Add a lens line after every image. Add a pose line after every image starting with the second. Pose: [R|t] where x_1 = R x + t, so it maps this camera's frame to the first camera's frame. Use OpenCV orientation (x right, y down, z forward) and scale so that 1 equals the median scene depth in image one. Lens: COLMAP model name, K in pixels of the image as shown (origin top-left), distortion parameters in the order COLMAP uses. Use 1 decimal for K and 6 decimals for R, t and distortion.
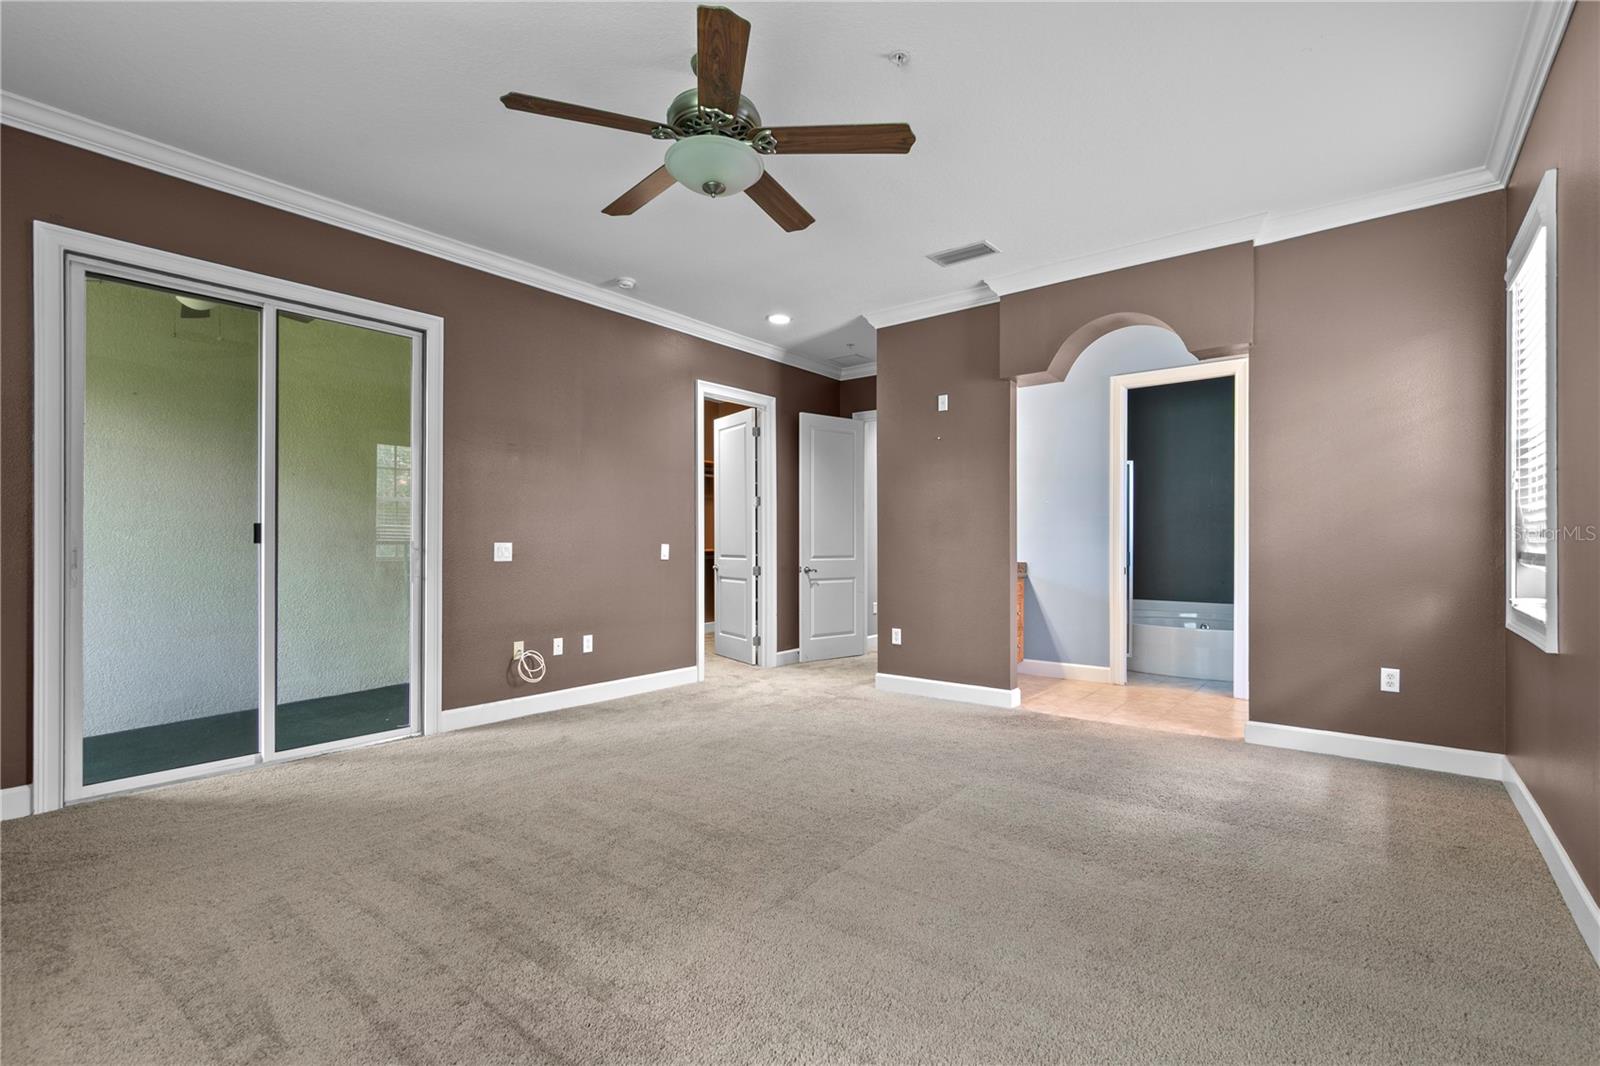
lens RADIAL K [[739.9, 0, 794.7], [0, 739.9, 541.0], [0, 0, 1]] dist [0.003173, -0.001464]
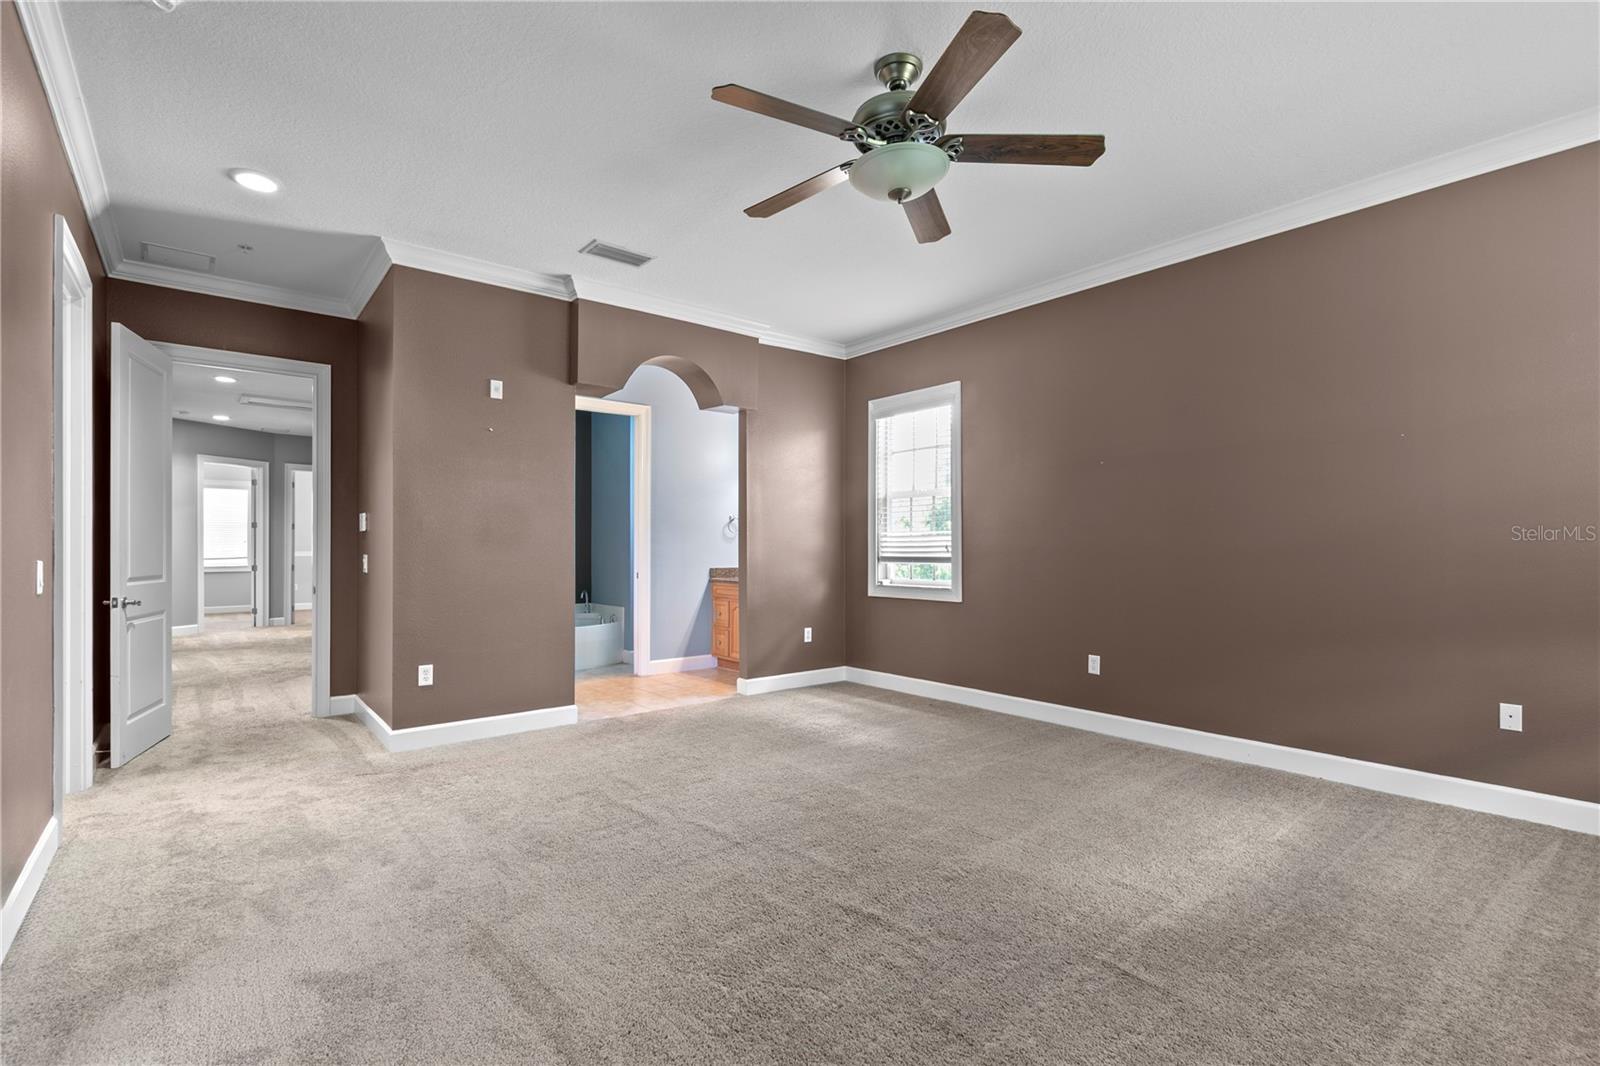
lens RADIAL K [[739.9, 0, 813.2], [0, 739.9, 543.1], [0, 0, 1]] dist [0.003173, -0.001464]
pose [[0.182145, 0.006509, 0.983250, -0.694437], [-0.001277, 0.999979, -0.006383, -0.005084], [-0.983271, -0.000093, 0.182150, 0.589989]]
